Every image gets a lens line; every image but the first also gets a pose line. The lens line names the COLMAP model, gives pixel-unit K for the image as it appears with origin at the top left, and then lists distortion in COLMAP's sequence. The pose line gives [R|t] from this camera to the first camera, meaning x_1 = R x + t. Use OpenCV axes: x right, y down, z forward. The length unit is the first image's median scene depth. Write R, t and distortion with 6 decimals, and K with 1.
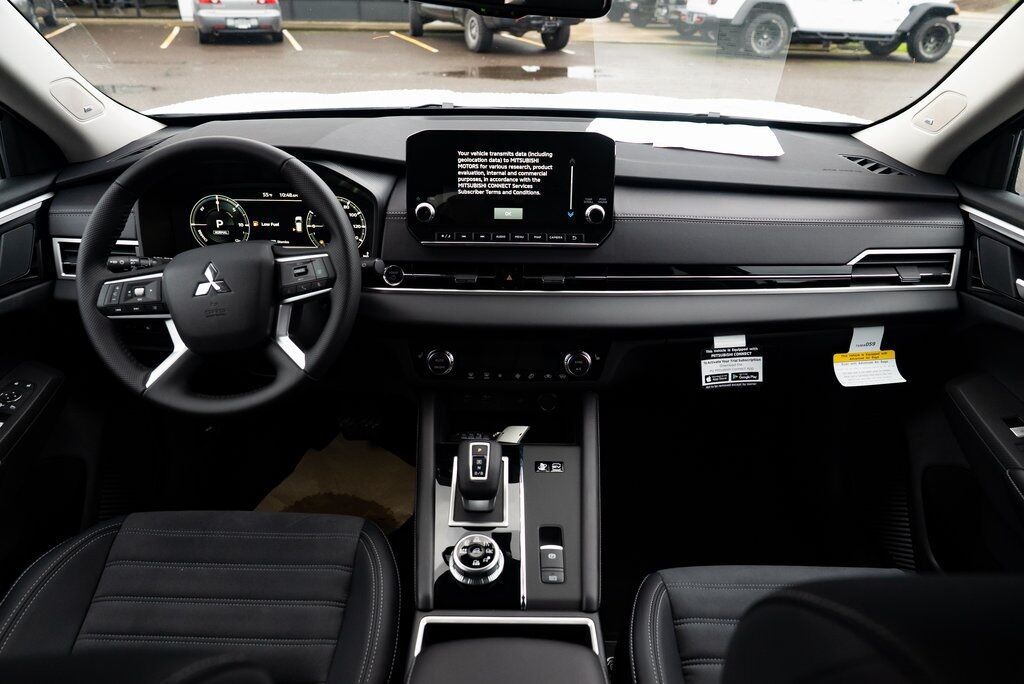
lens RADIAL K [[695.0, 0, 513.4], [0, 695.0, 343.5], [0, 0, 1]] dist [-0.040038, 0.024419]
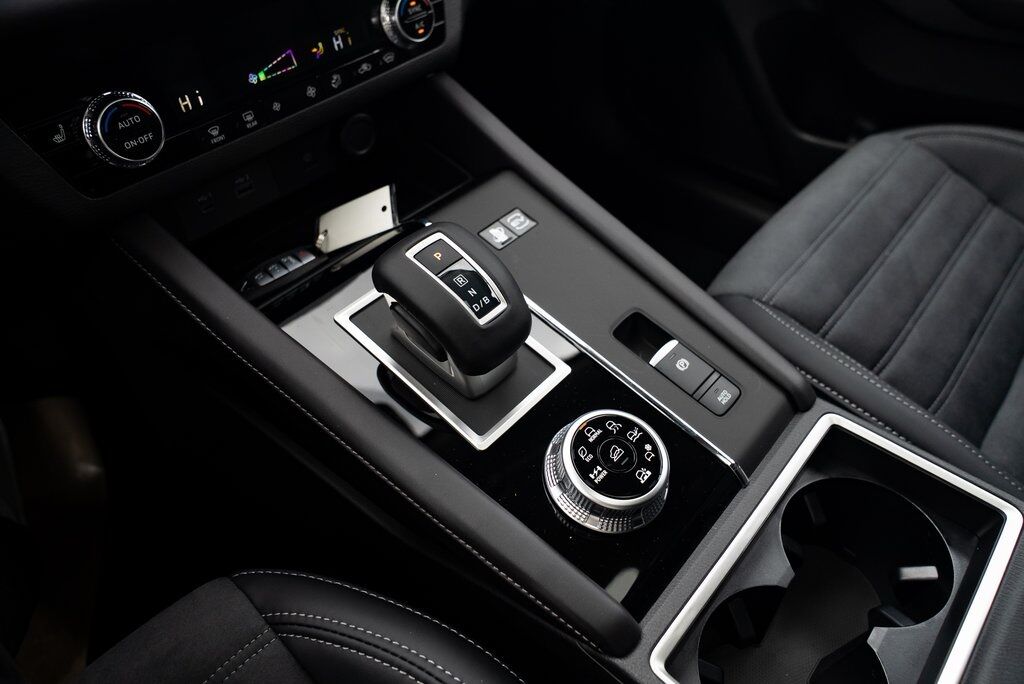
lens RADIAL K [[695.0, 0, 510.9], [0, 695.0, 337.9], [0, 0, 1]] dist [-0.040038, 0.024419]
pose [[0.664333, -0.546351, 0.510061, -0.212578], [0.350134, 0.830387, 0.433433, 0.031567], [-0.660355, -0.109354, 0.742949, 0.585874]]
